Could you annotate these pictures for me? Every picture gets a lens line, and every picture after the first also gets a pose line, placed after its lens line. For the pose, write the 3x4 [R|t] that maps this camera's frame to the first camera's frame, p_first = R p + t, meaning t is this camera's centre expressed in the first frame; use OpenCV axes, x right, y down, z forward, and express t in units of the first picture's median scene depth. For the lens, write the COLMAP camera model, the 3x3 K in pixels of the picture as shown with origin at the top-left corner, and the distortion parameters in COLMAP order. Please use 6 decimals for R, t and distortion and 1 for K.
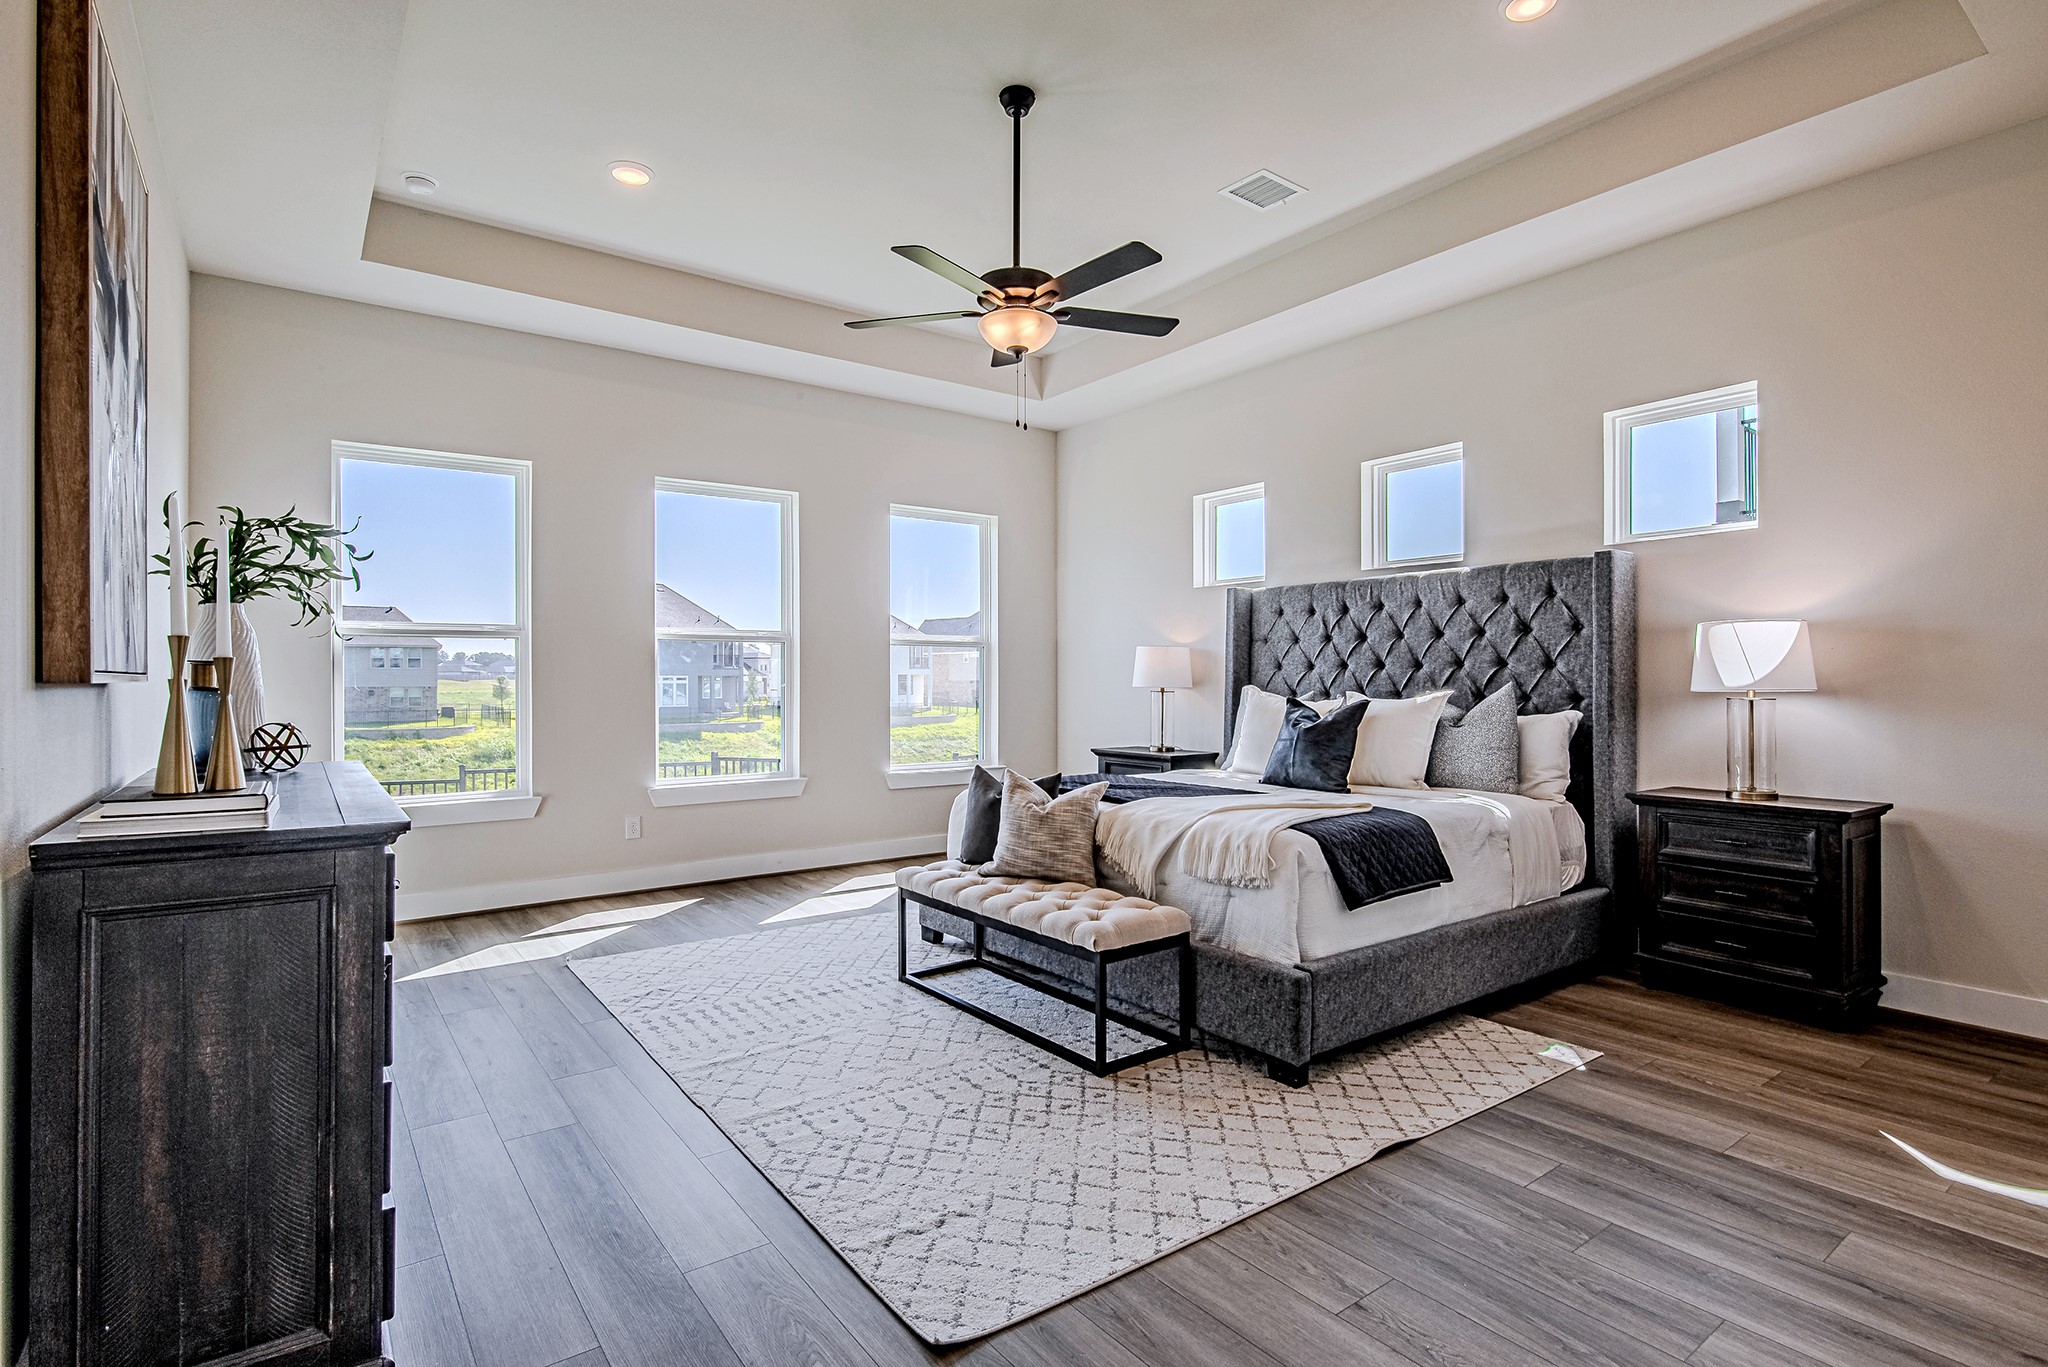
lens RADIAL K [[990.9, 0, 1004.7], [0, 990.9, 674.2], [0, 0, 1]] dist [0.006929, -0.003694]
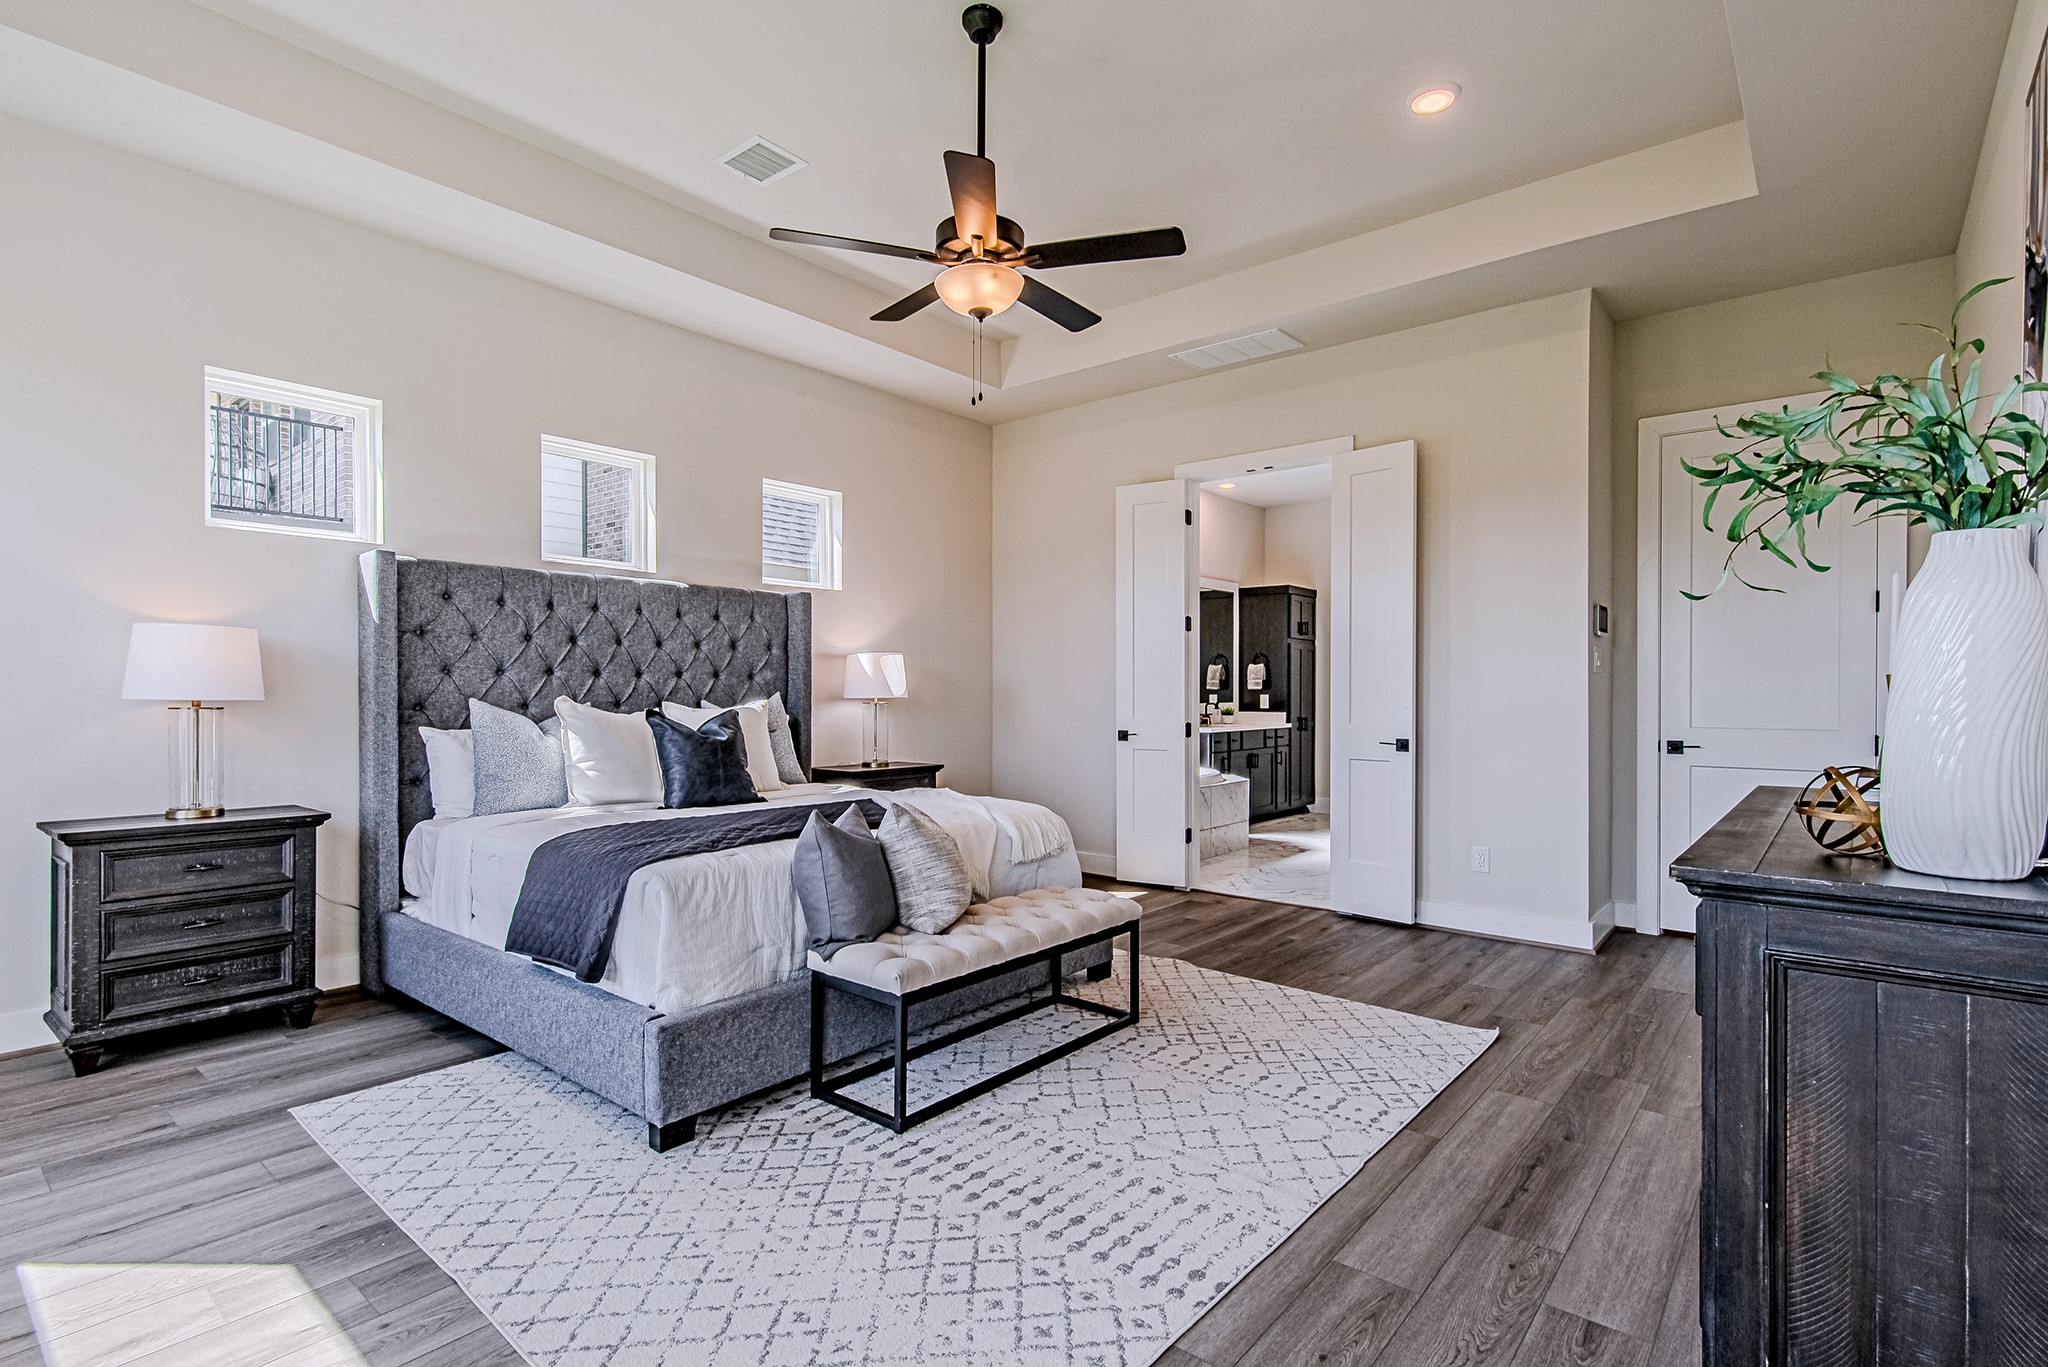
lens RADIAL K [[990.9, 0, 1054.1], [0, 990.9, 697.6], [0, 0, 1]] dist [0.006929, -0.003694]
pose [[-0.267039, -0.004734, 0.963674, -0.837151], [-0.010113, 0.999947, 0.002110, 0.009588], [-0.963633, -0.009182, -0.267072, 1.153913]]
